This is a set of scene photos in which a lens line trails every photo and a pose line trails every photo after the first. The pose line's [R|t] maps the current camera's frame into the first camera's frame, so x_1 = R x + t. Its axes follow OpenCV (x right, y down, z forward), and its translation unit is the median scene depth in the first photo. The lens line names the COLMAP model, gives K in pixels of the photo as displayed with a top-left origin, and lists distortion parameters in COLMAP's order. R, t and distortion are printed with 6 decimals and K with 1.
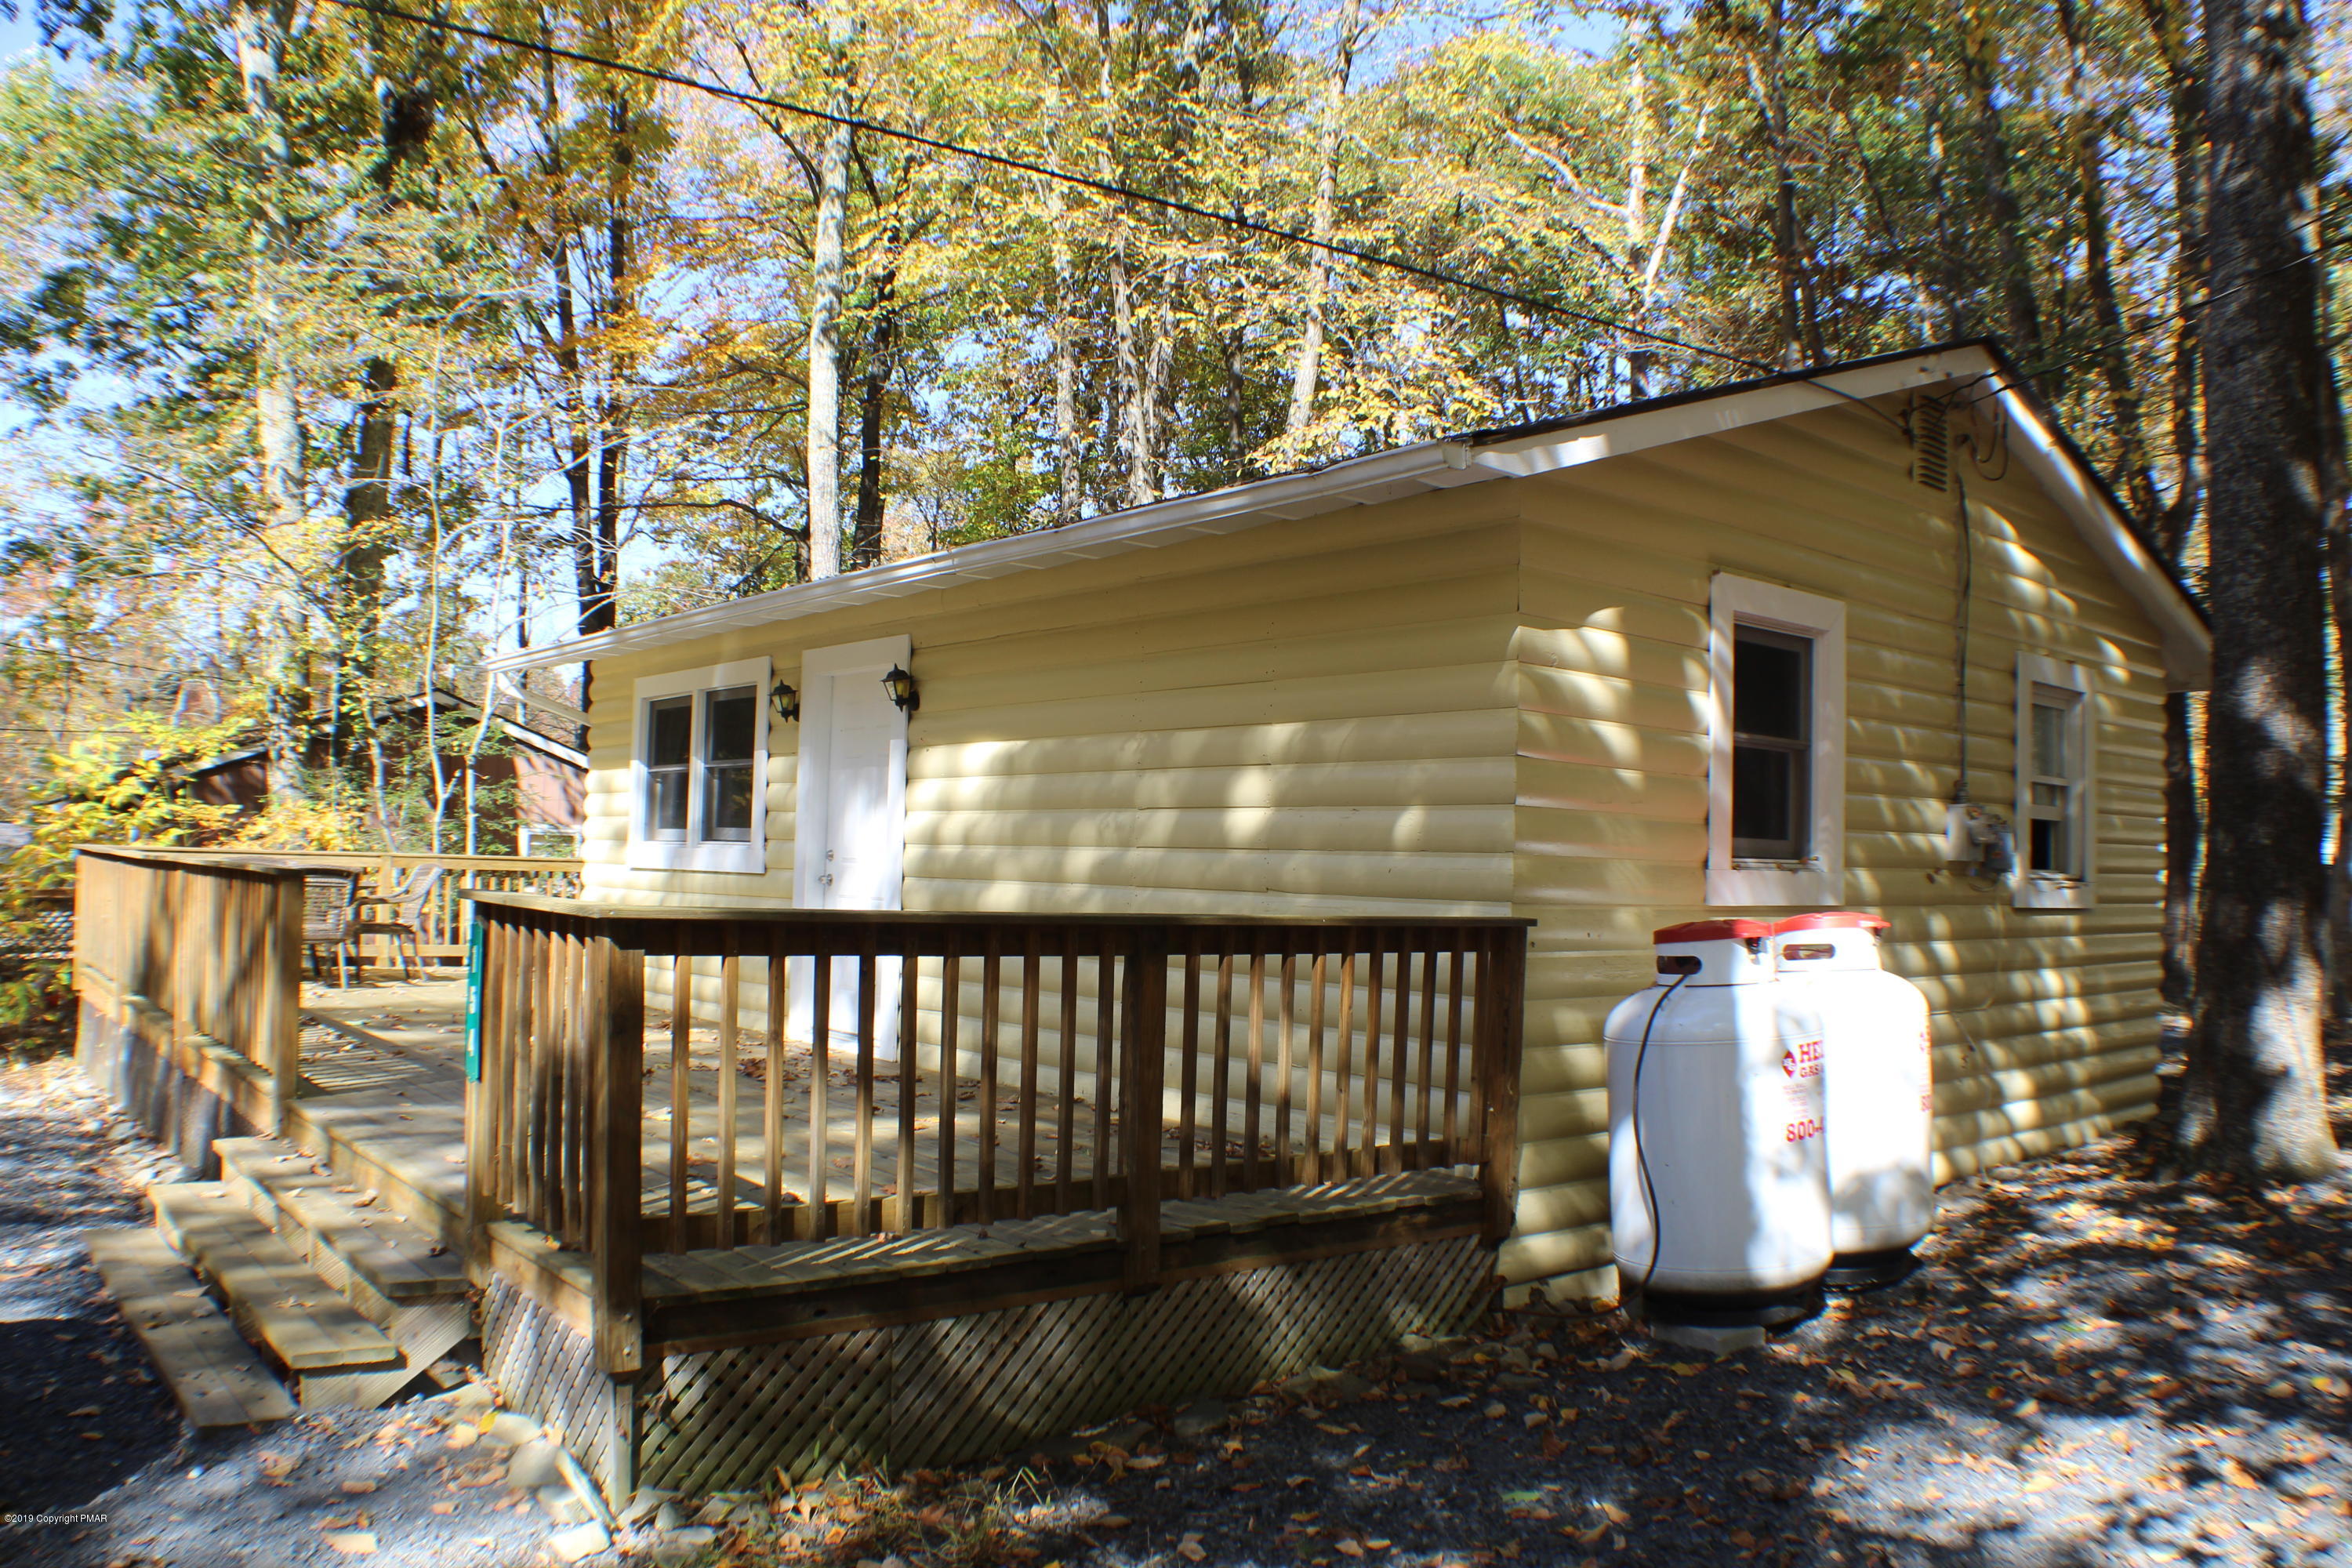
lens RADIAL K [[1793.4, 0, 1169.1], [0, 1793.4, 759.5], [0, 0, 1]] dist [-0.209827, 0.076500]
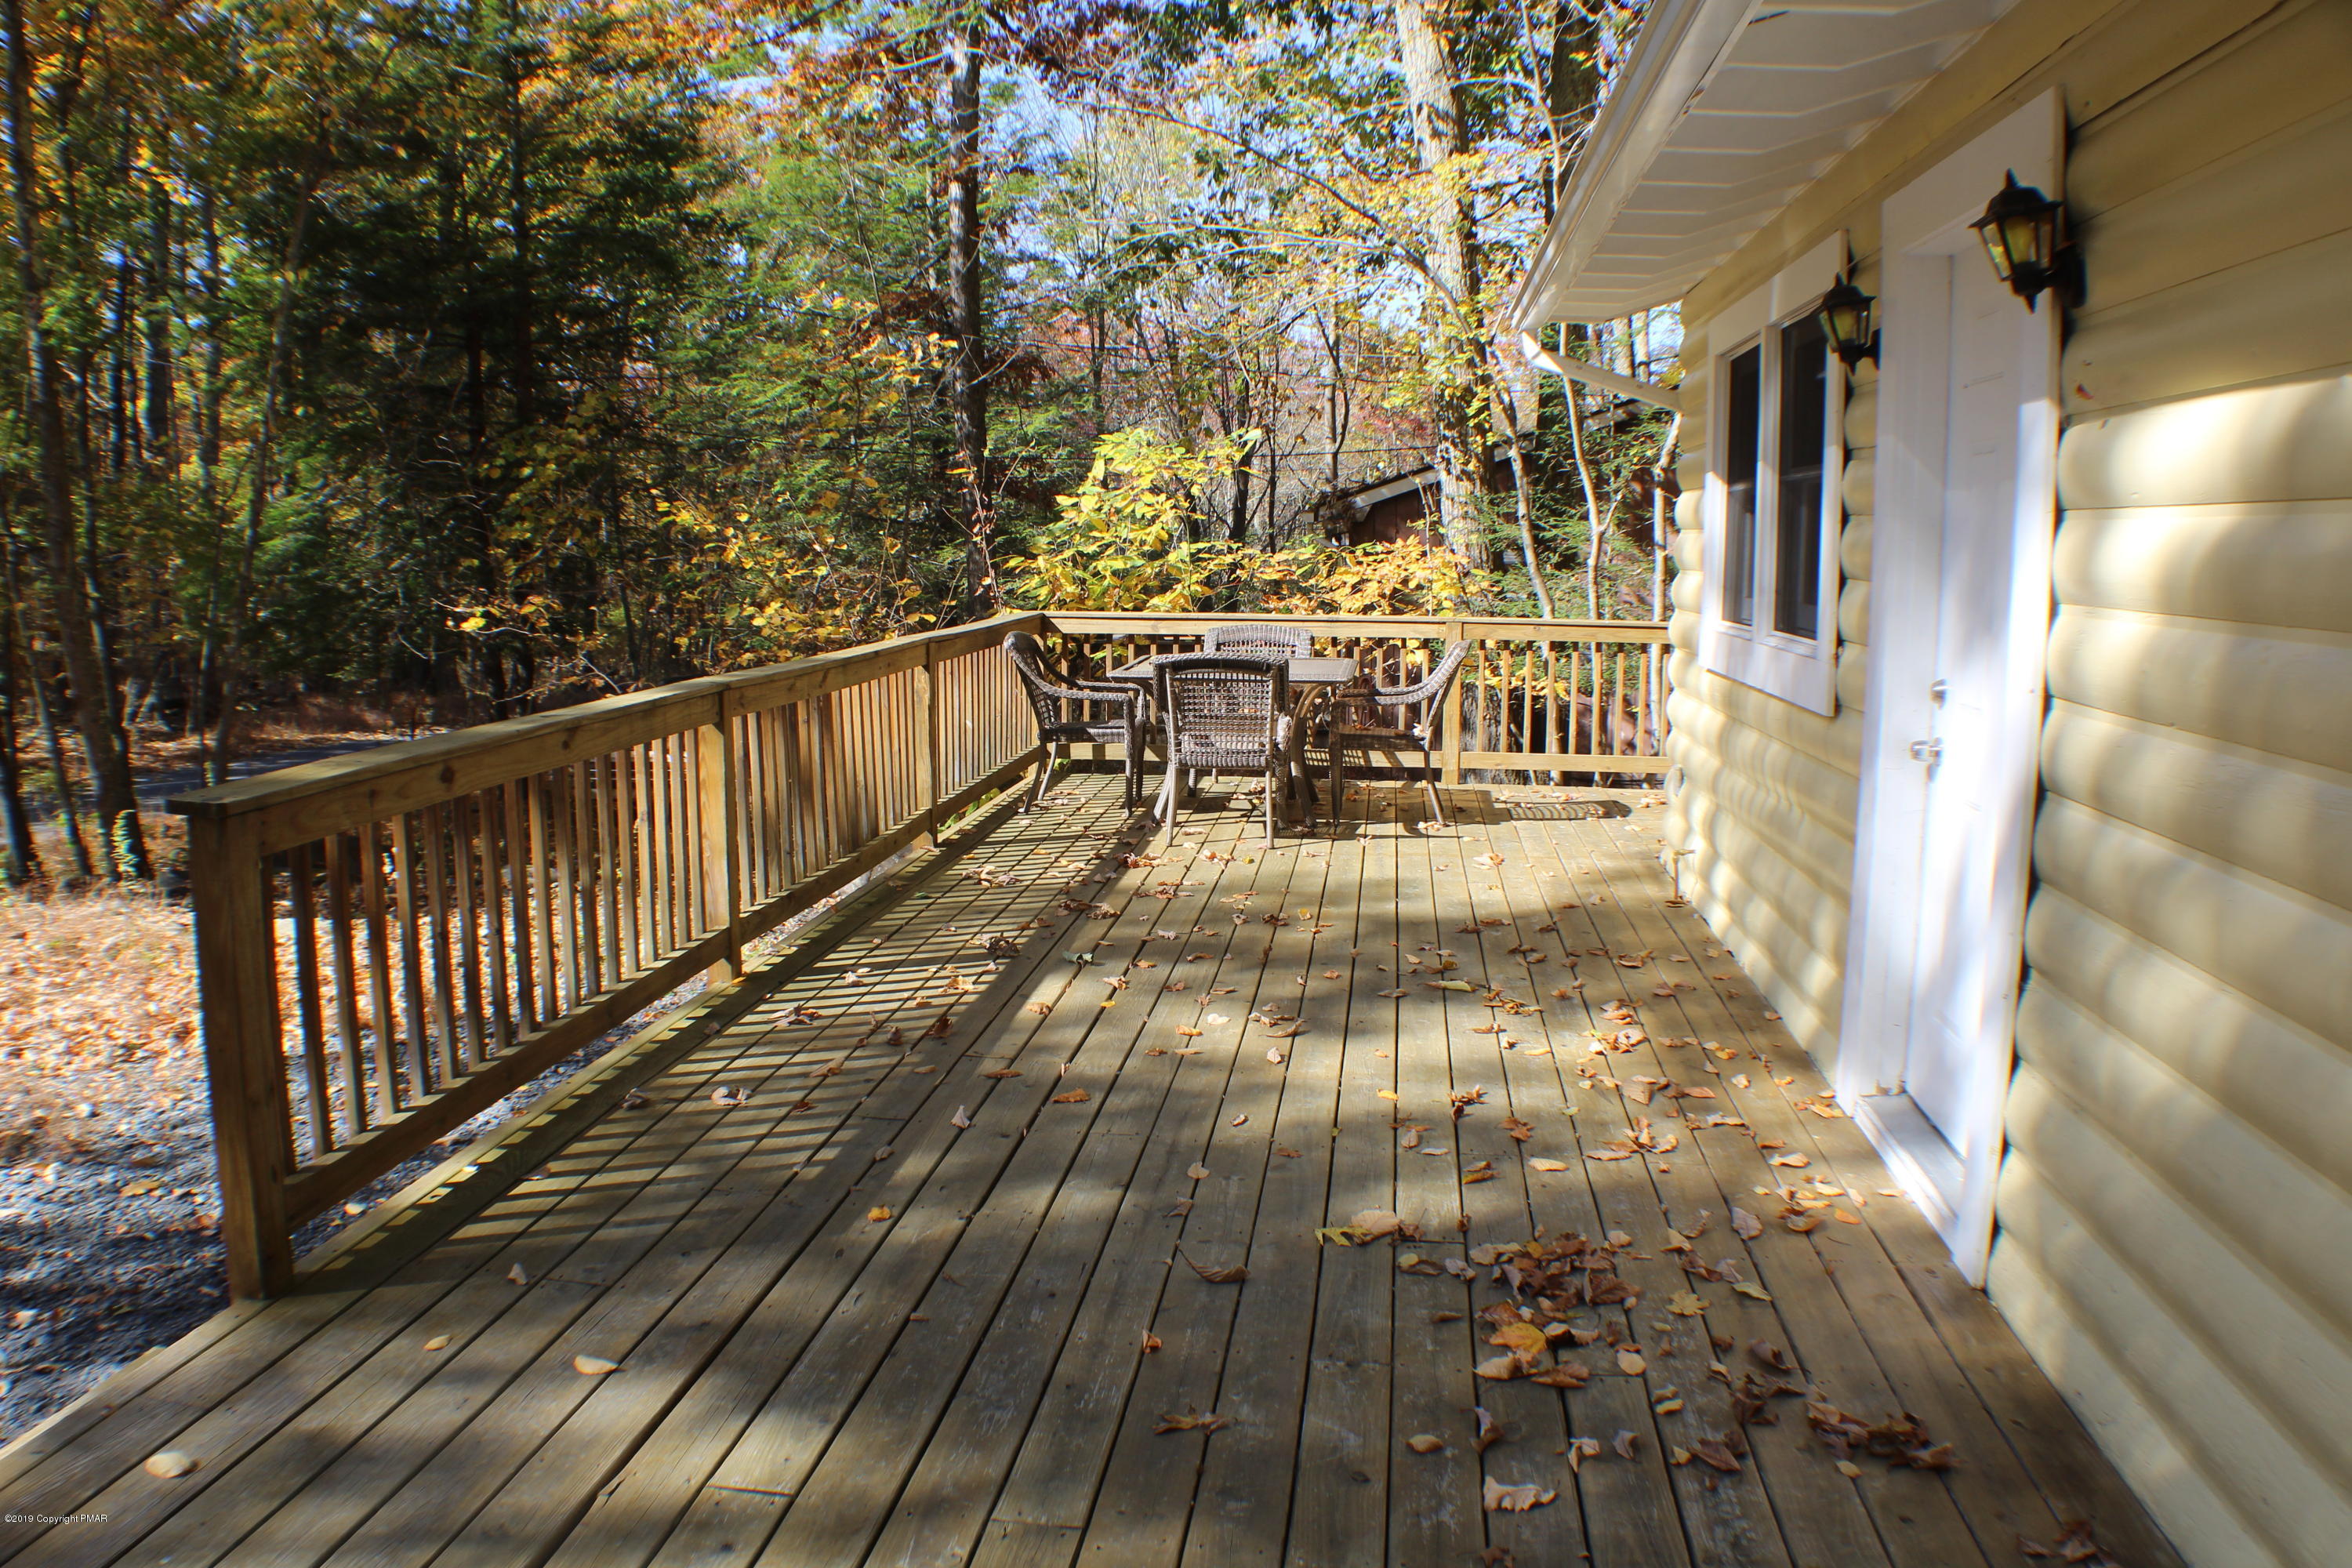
lens RADIAL K [[1793.4, 0, 1169.1], [0, 1793.4, 759.5], [0, 0, 1]] dist [-0.209827, 0.076500]
pose [[0.693937, 0.080895, -0.715477, -0.027361], [0.036619, 0.988418, 0.147271, 0.004437], [0.719104, -0.128397, 0.682937, 0.647420]]
